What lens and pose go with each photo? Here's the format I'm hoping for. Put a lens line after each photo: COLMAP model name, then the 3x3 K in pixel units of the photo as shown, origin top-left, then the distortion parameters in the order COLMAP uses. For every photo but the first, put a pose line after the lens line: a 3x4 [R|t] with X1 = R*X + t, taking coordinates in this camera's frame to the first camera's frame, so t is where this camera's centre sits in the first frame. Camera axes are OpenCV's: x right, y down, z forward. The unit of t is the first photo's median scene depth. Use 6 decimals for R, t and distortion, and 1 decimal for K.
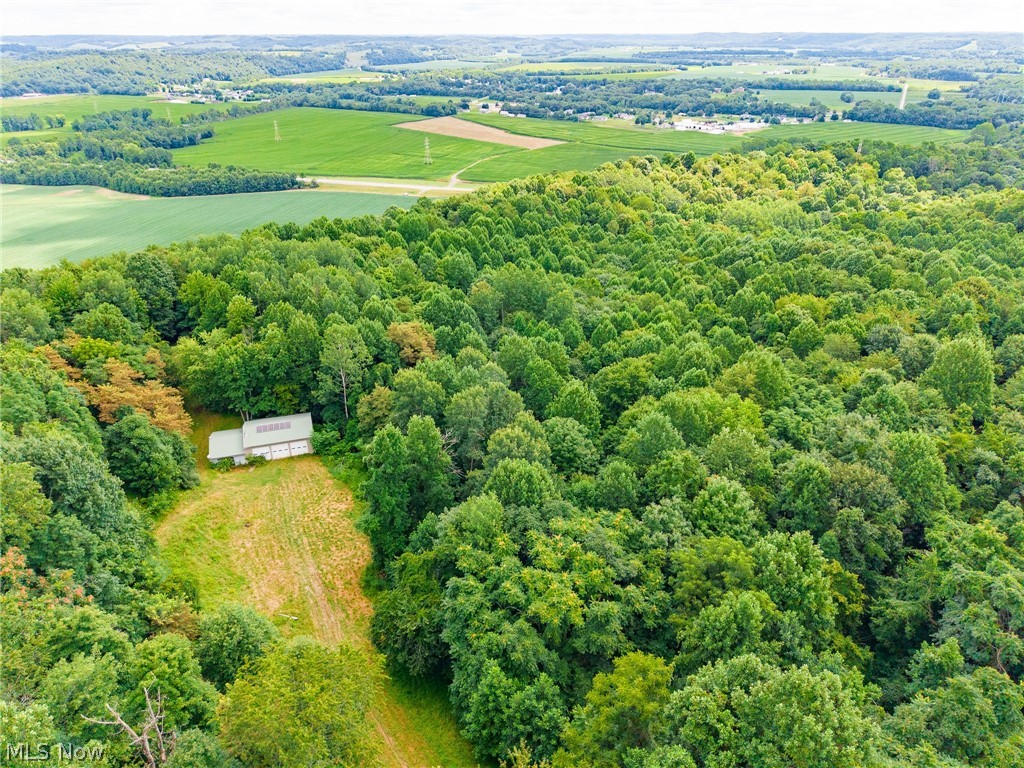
lens RADIAL K [[687.9, 0, 507.6], [0, 687.9, 379.2], [0, 0, 1]] dist [0.042764, -0.055497]
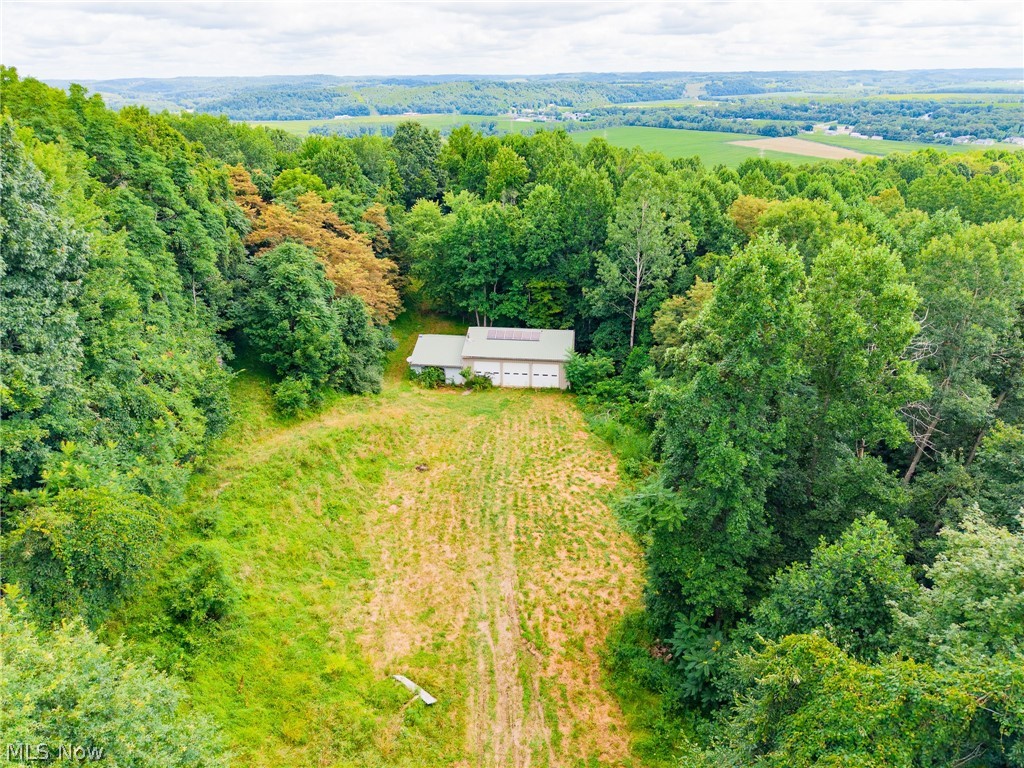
lens RADIAL K [[668.4, 0, 512.0], [0, 668.4, 384.0], [0, 0, 1]] dist [0.048064, -0.047690]
pose [[0.906052, 0.166401, -0.389076, -0.099047], [-0.183351, 0.983026, -0.006552, 0.111114], [0.381381, 0.077273, 0.921182, 0.442028]]
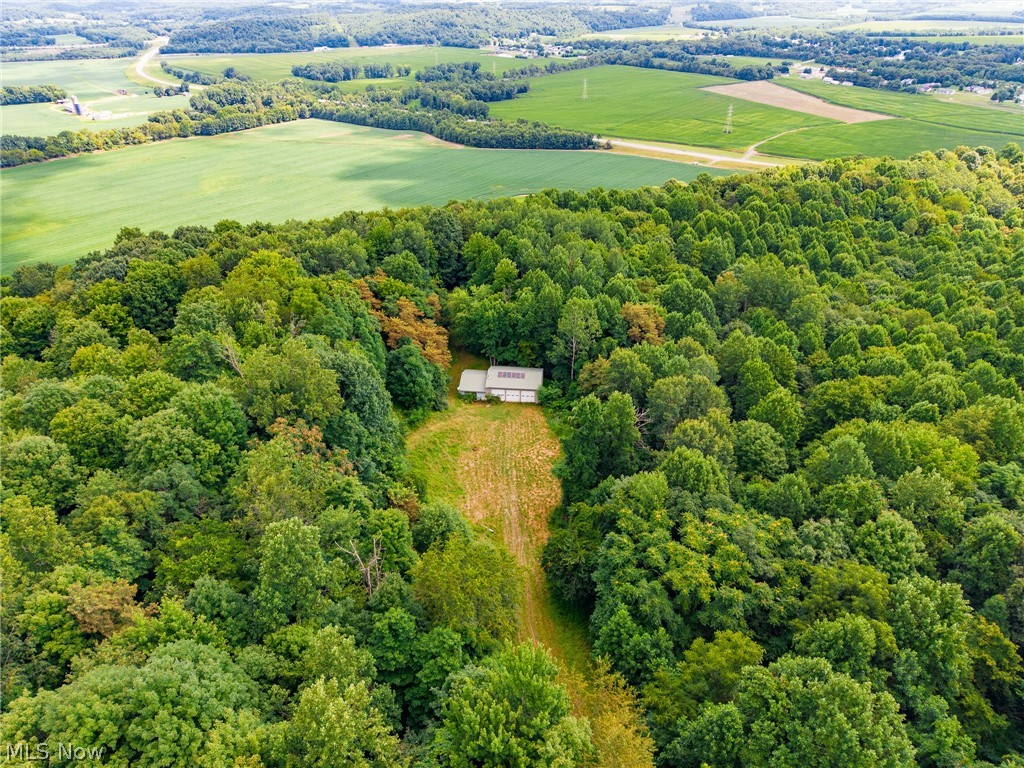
lens RADIAL K [[687.9, 0, 507.6], [0, 687.9, 379.2], [0, 0, 1]] dist [0.042764, -0.055497]
pose [[0.914585, 0.198693, -0.352215, 0.070439], [-0.178443, 0.979879, 0.089416, -0.026758], [0.362895, -0.018928, 0.931638, -0.098774]]
